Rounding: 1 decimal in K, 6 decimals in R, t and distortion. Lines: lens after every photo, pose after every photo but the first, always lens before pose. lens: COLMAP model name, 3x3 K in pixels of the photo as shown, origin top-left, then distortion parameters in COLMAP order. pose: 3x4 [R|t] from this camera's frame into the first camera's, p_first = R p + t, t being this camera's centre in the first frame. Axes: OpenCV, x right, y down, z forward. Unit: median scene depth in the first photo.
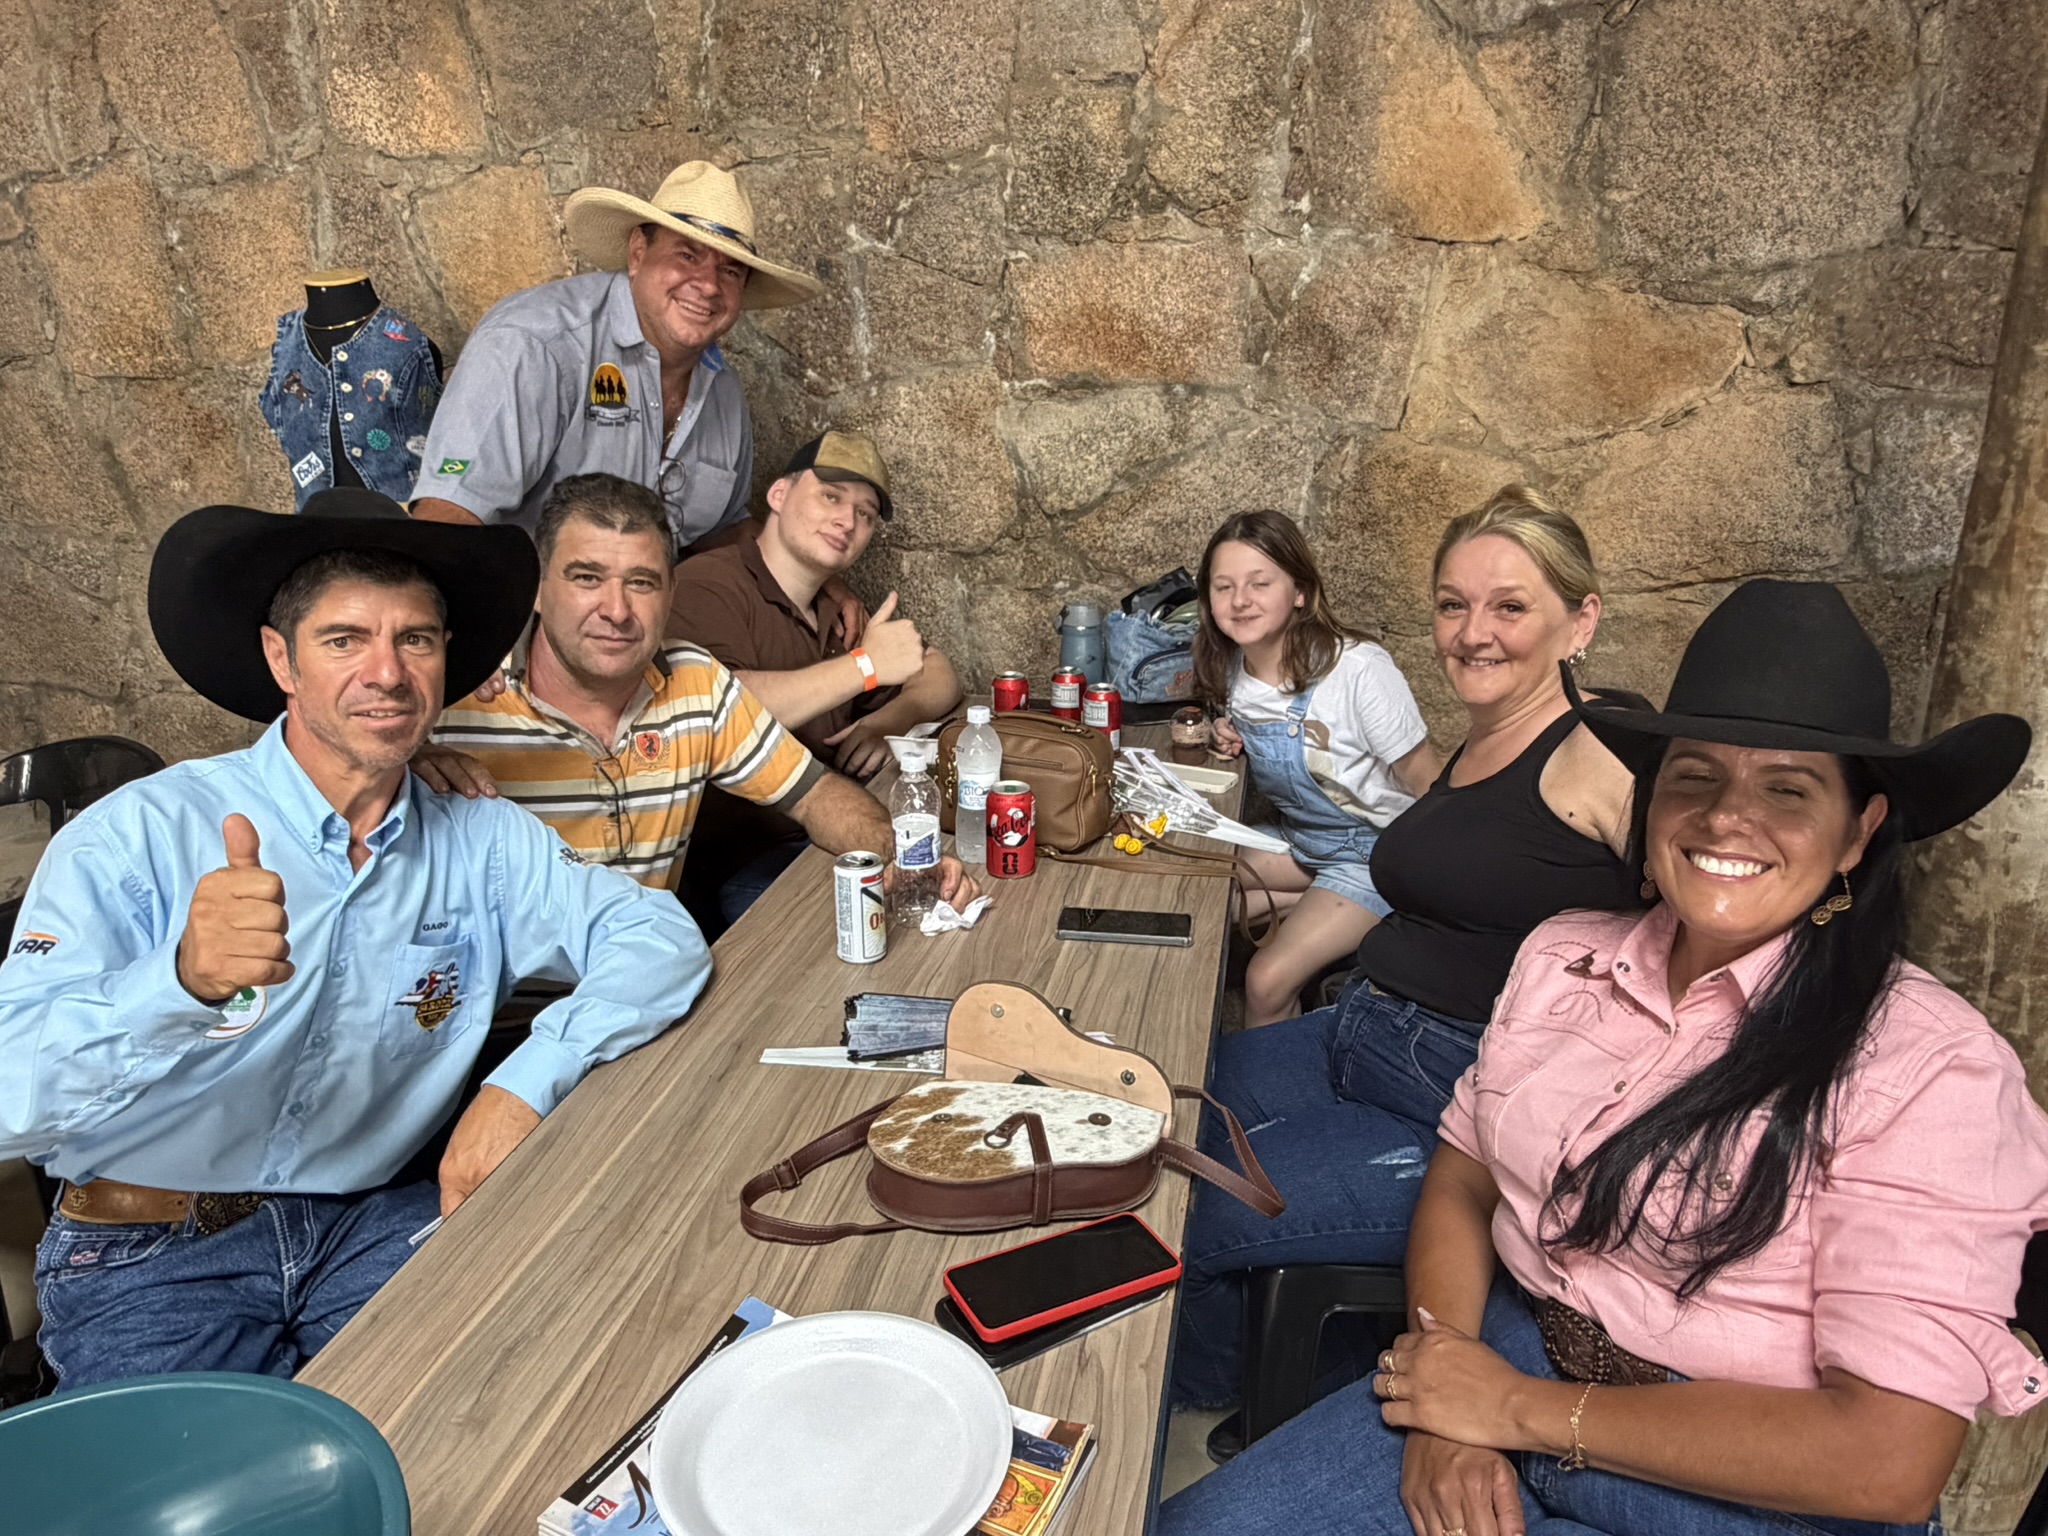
lens RADIAL K [[1348.7, 0, 1017.3], [0, 1348.7, 766.7], [0, 0, 1]] dist [-0.004519, 0.003780]
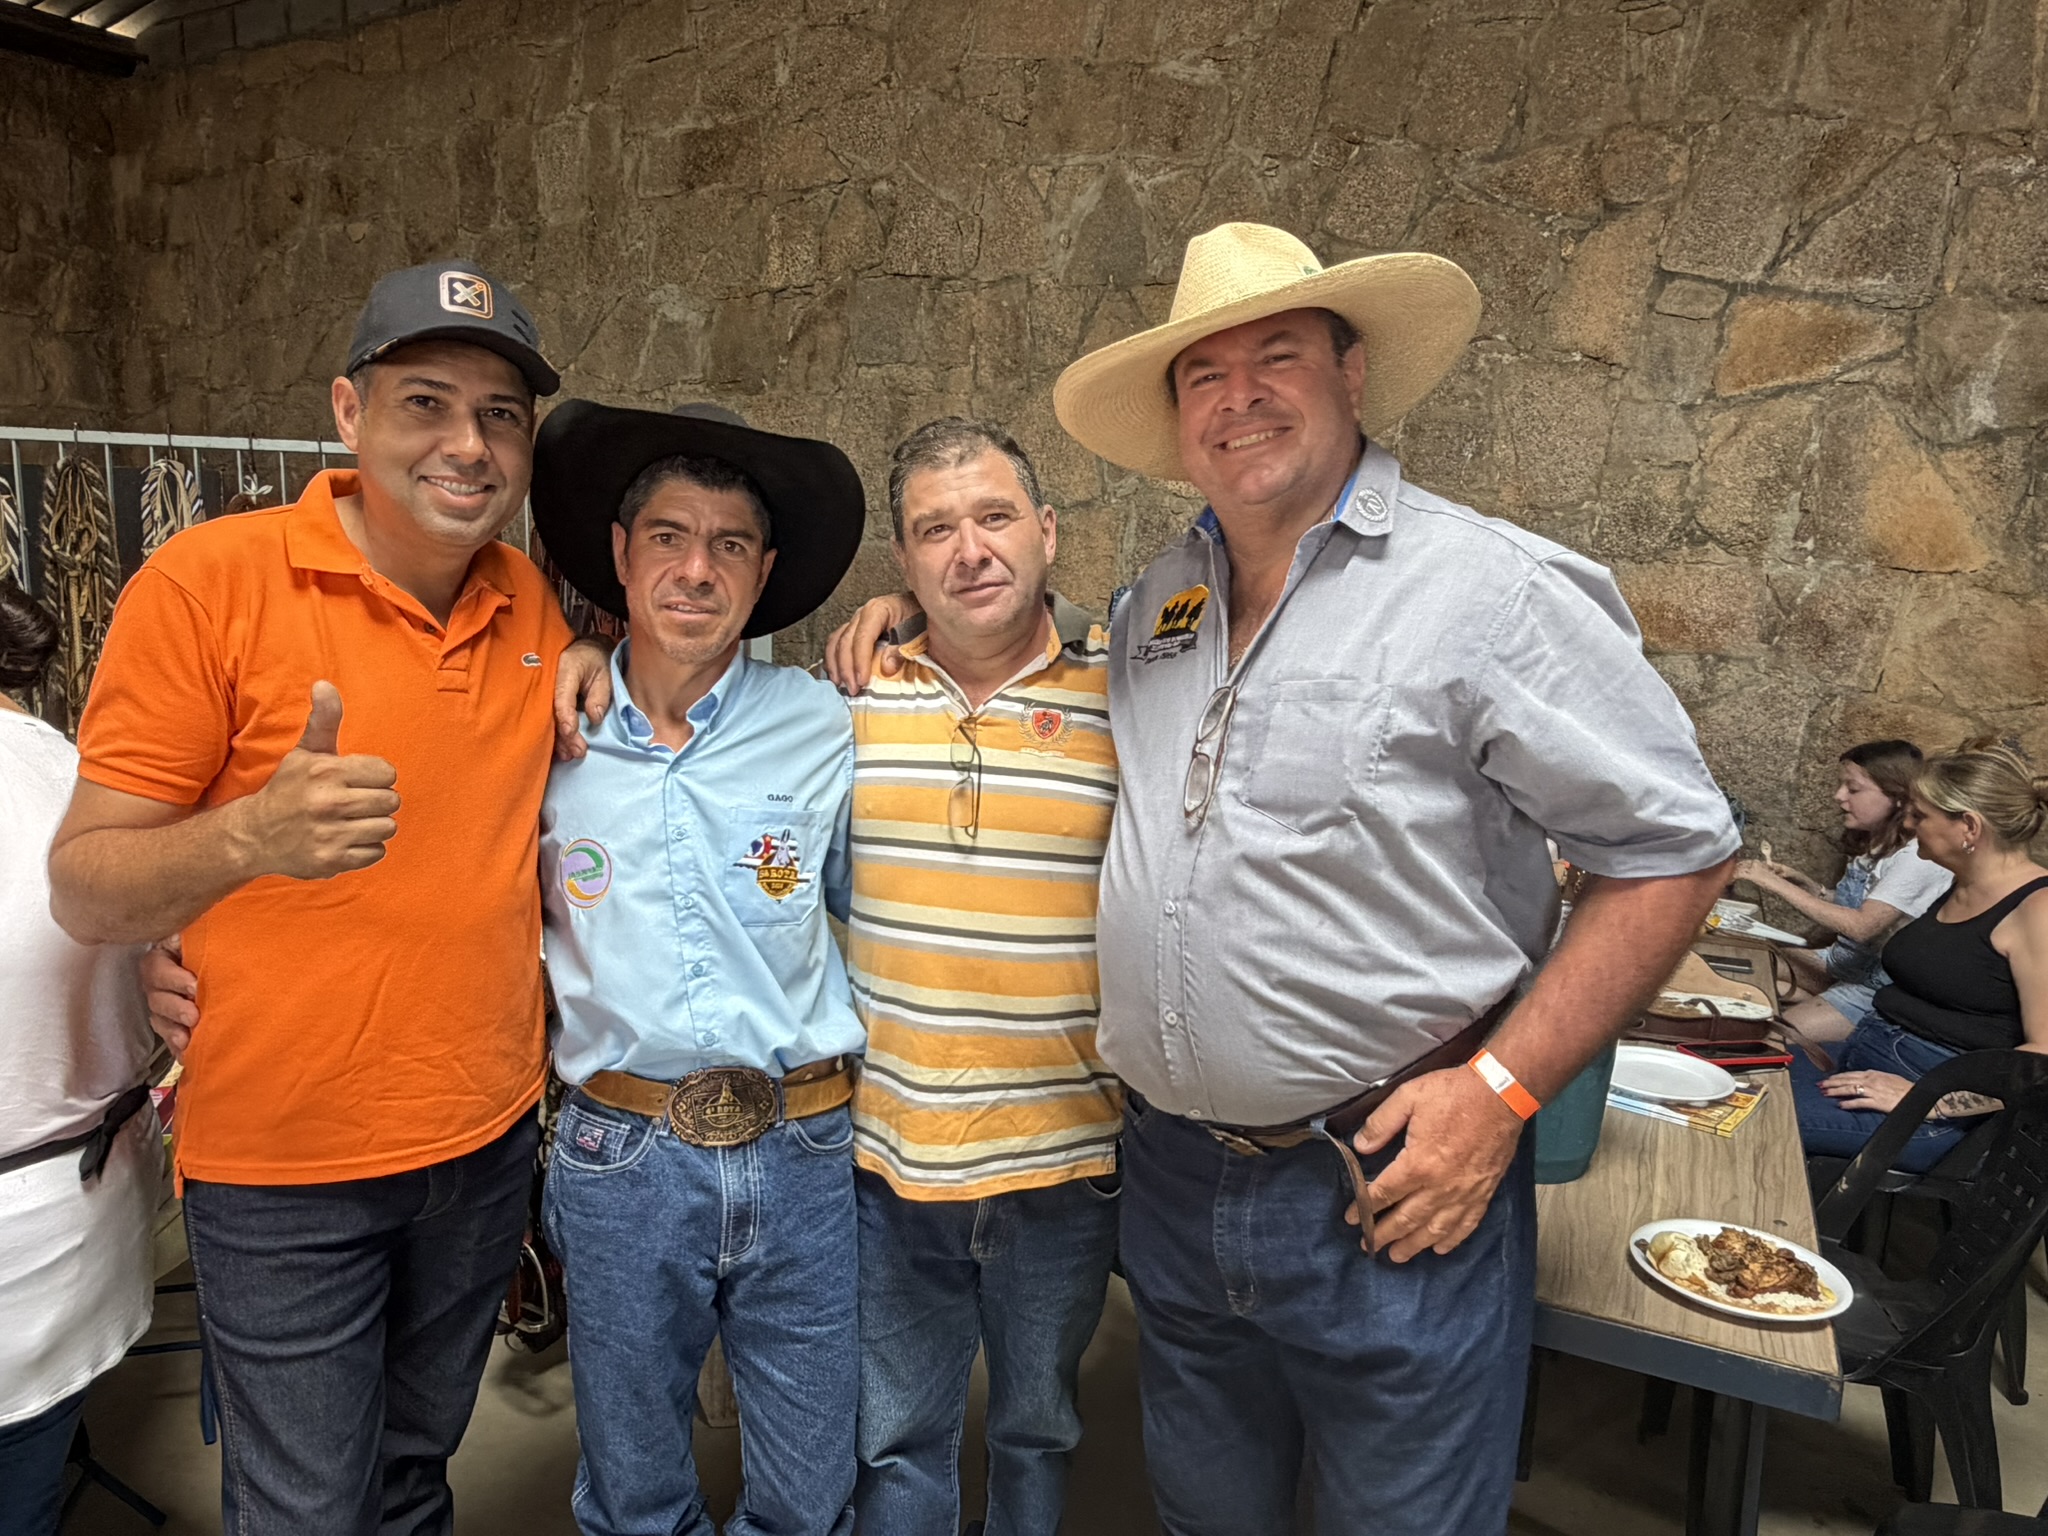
lens RADIAL K [[1348.7, 0, 1012.3], [0, 1348.7, 778.0], [0, 0, 1]] dist [-0.004519, 0.003780]
pose [[0.963252, 0.070447, -0.259195, -0.238405], [-0.111491, 0.982800, -0.147218, 0.164733], [0.244366, 0.170706, 0.954539, -0.620587]]
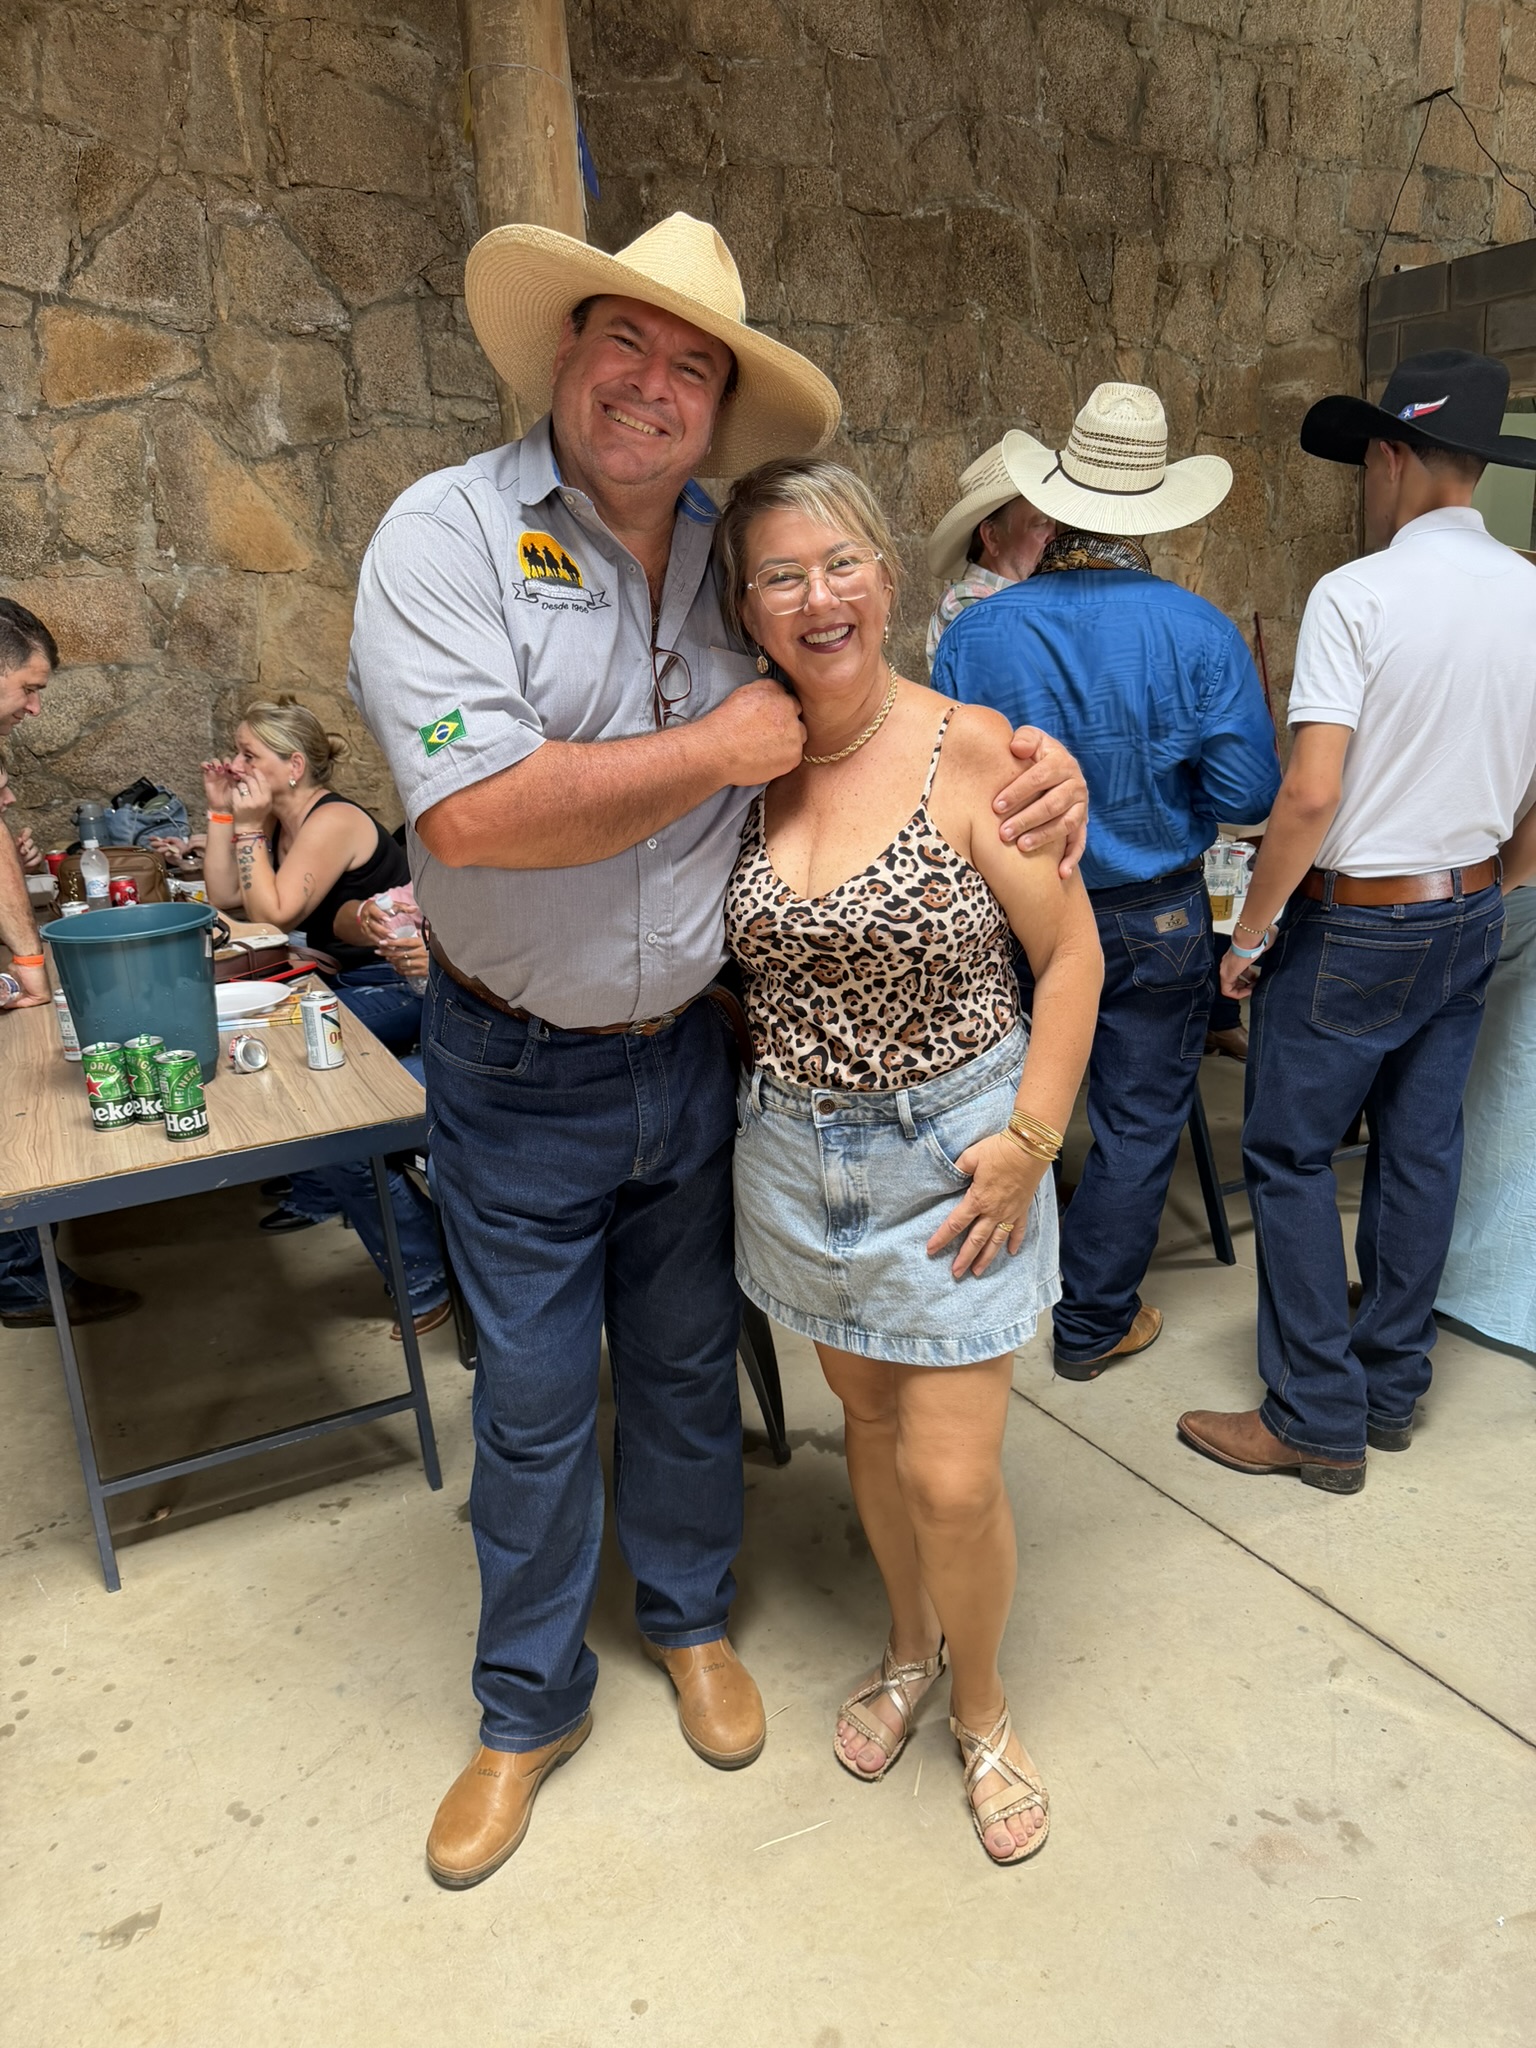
lens RADIAL K [[1476.9, 0, 764.6], [0, 1476.9, 1014.3], [0, 0, 1]] dist [0.015747, -0.019073]
pose [[0.780474, -0.206067, 0.590251, -0.407661], [0.235529, 0.971472, 0.027724, 0.255997], [-0.579126, 0.117383, 0.806743, -0.824243]]
